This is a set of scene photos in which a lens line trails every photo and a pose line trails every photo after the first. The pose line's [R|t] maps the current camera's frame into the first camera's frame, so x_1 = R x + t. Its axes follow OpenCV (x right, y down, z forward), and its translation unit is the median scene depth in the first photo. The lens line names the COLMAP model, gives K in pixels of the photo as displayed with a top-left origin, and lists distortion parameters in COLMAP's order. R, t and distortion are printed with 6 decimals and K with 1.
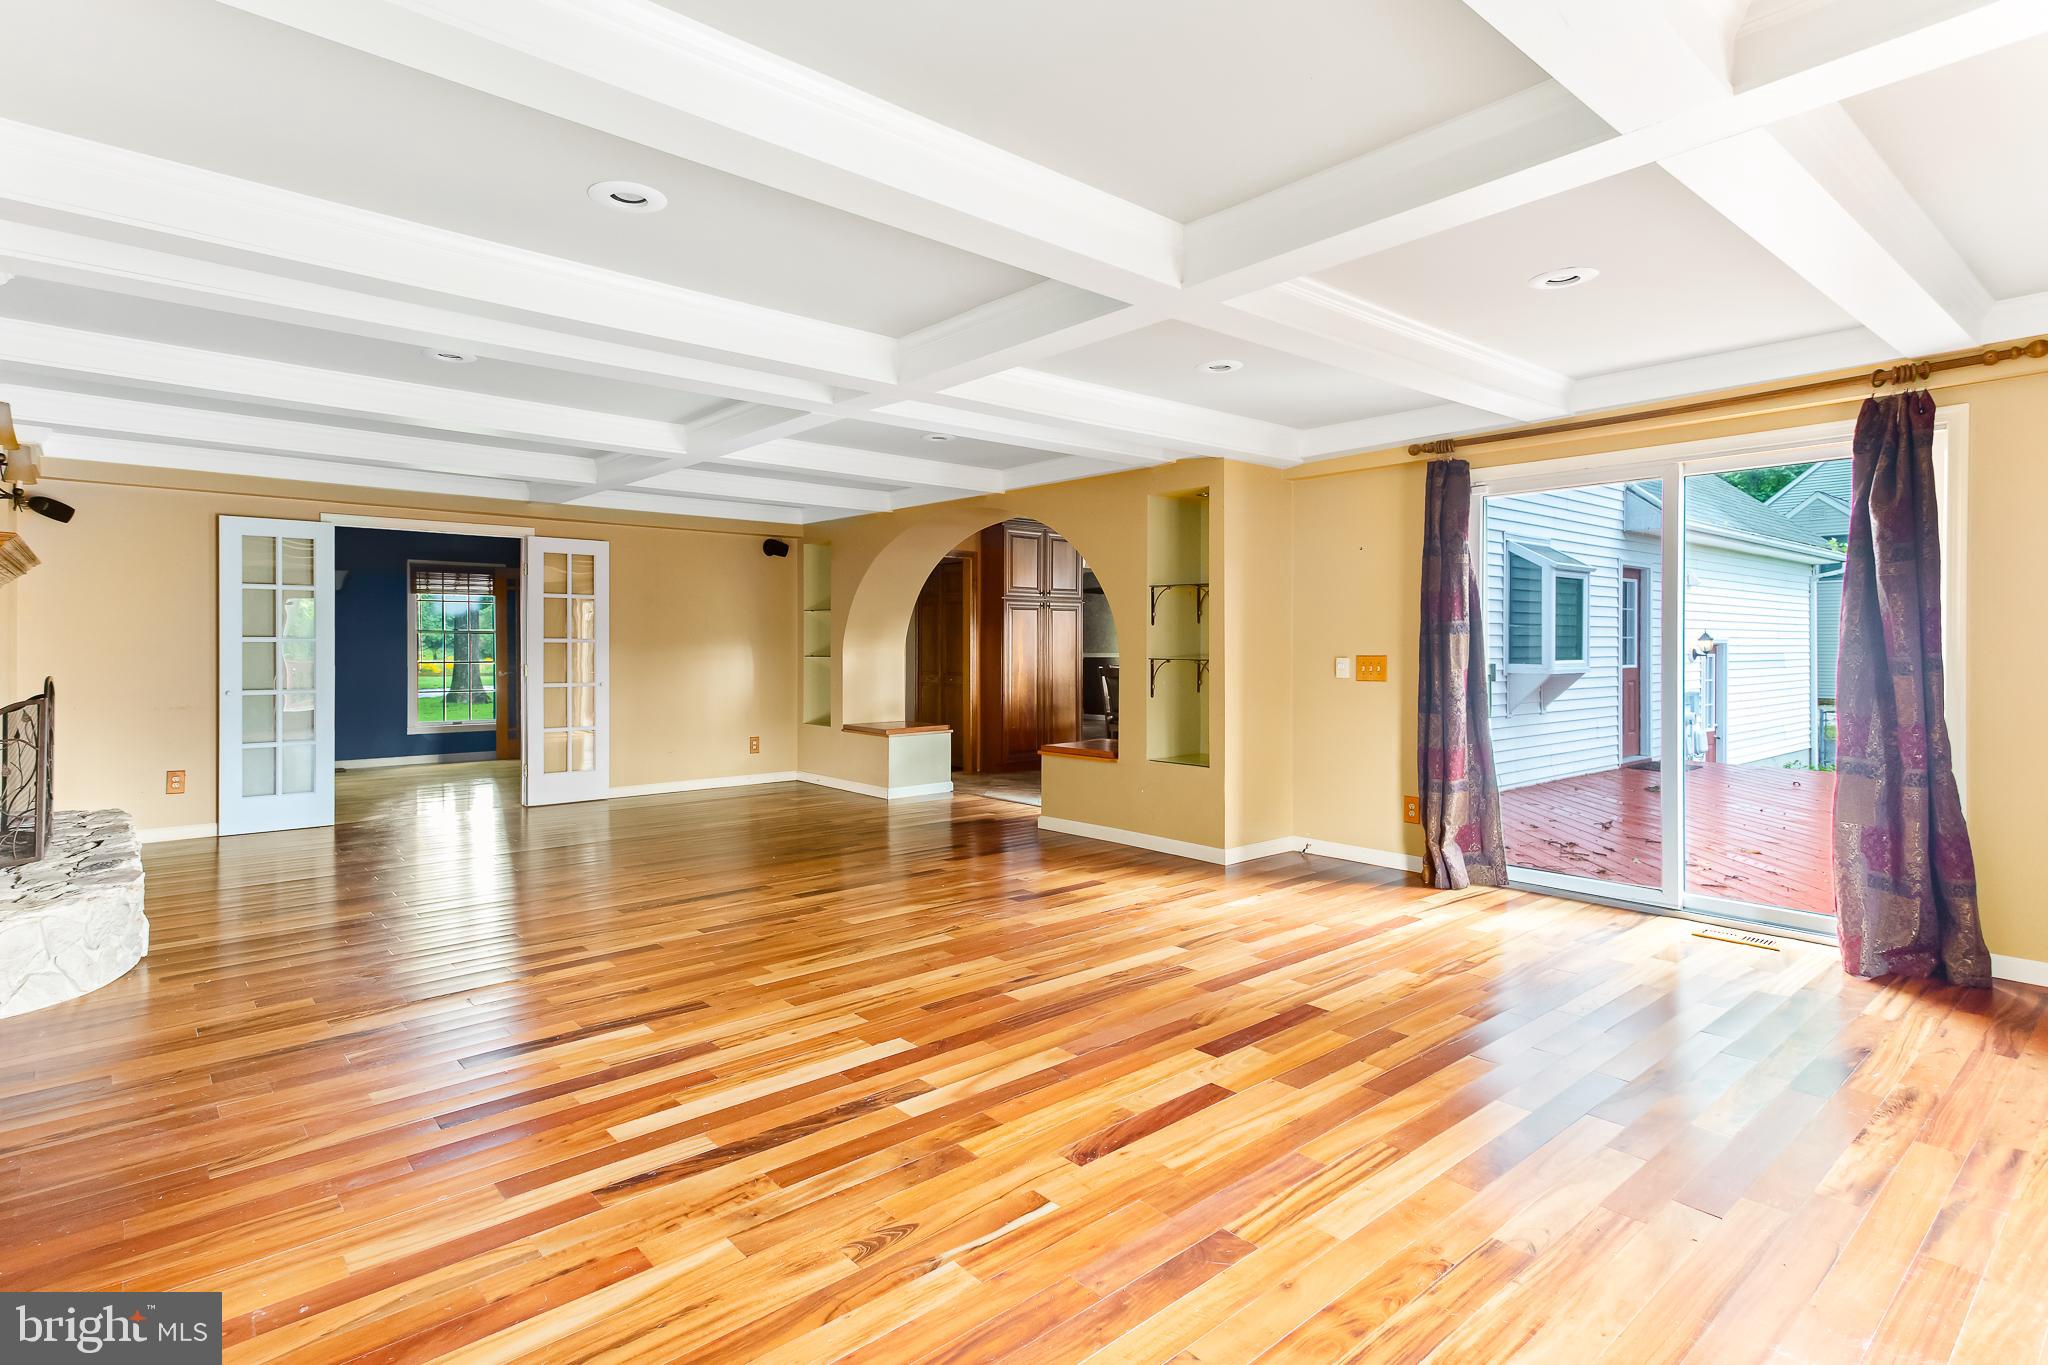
lens RADIAL K [[1038.3, 0, 1022.3], [0, 1038.3, 647.2], [0, 0, 1]] dist [0.030419, -0.000018]
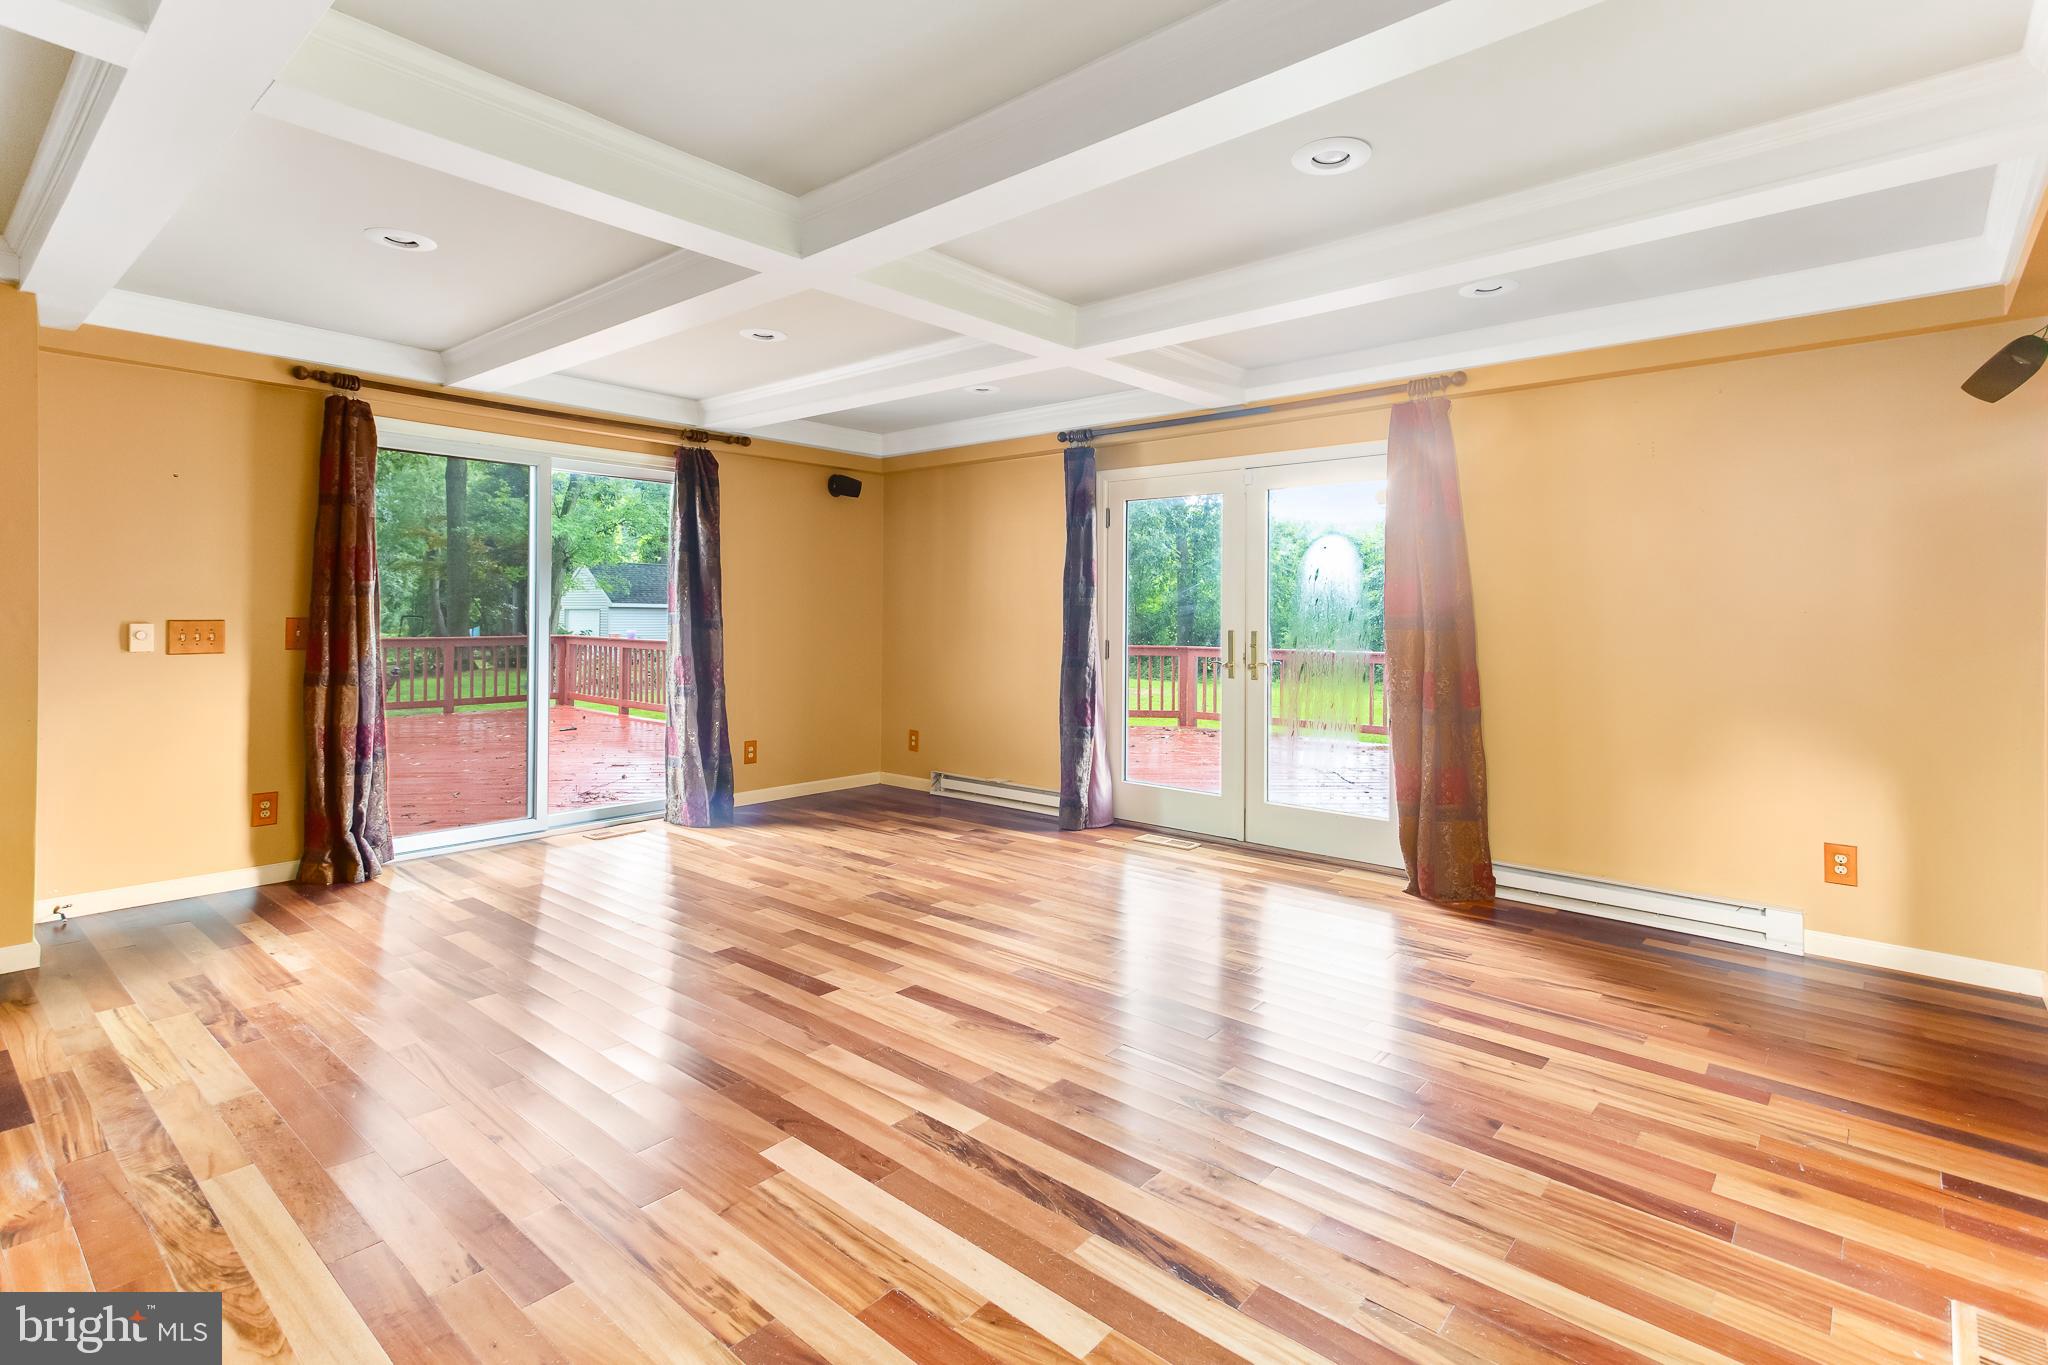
lens RADIAL K [[986.0, 0, 995.3], [0, 986.0, 614.5], [0, 0, 1]] dist [0.028311, 0.000199]
pose [[-0.125014, 0.000141, 0.992155, -0.872454], [-0.004403, 0.999990, -0.000696, 0.002825], [-0.992145, -0.004456, -0.125012, 0.987110]]
